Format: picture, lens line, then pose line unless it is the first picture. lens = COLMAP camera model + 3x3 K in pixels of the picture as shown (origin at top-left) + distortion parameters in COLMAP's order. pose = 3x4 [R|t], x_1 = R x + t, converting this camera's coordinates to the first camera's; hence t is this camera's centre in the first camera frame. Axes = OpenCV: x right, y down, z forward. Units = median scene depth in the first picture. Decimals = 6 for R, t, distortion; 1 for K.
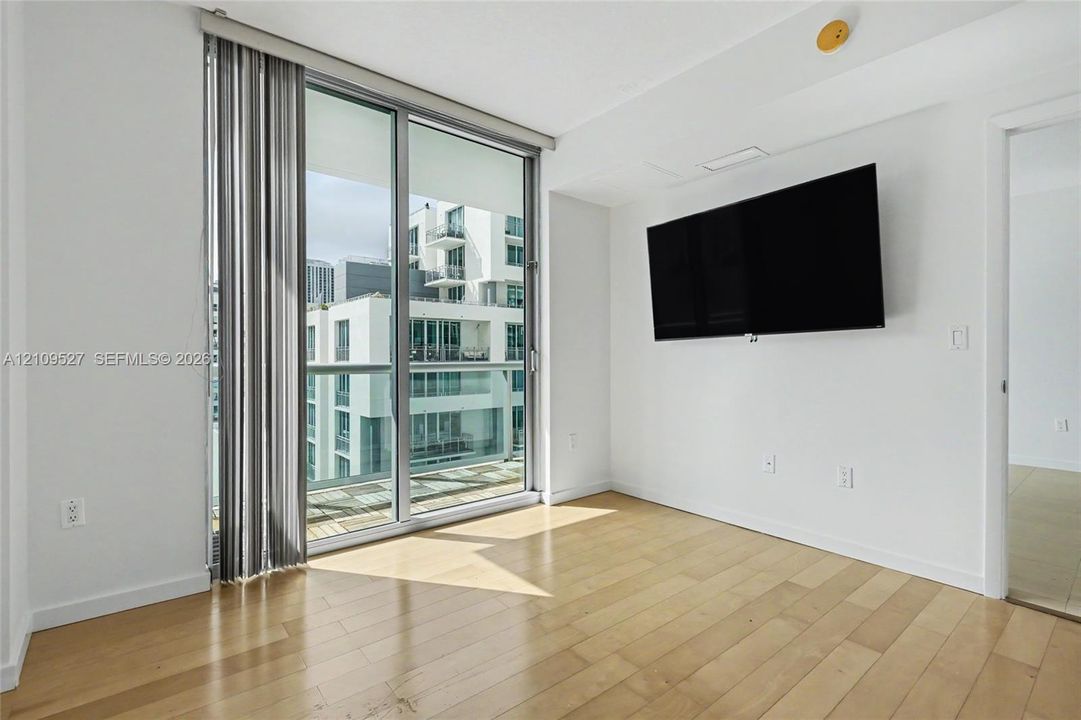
lens RADIAL K [[493.9, 0, 542.9], [0, 493.9, 357.3], [0, 0, 1]] dist [0.002616, 0.000266]
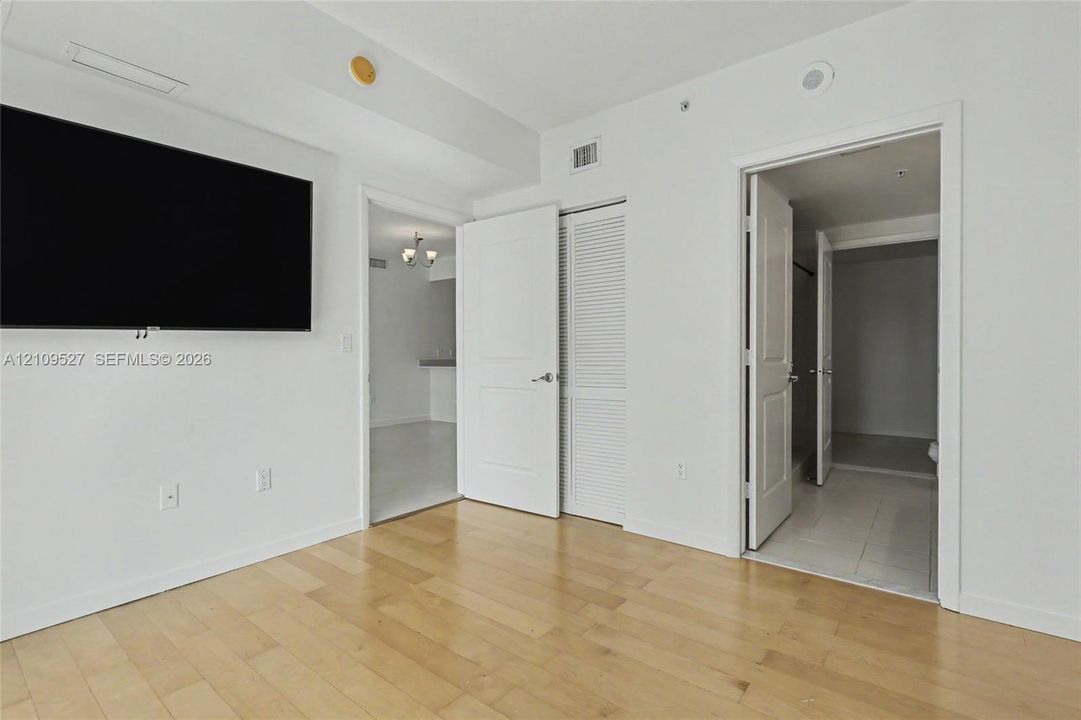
lens RADIAL K [[493.9, 0, 542.9], [0, 493.9, 357.3], [0, 0, 1]] dist [0.002616, 0.000266]
pose [[-0.204695, -0.005333, 0.978811, -0.502277], [0.006710, 0.999954, 0.006851, -0.005478], [-0.978803, 0.007970, -0.204650, 0.710649]]
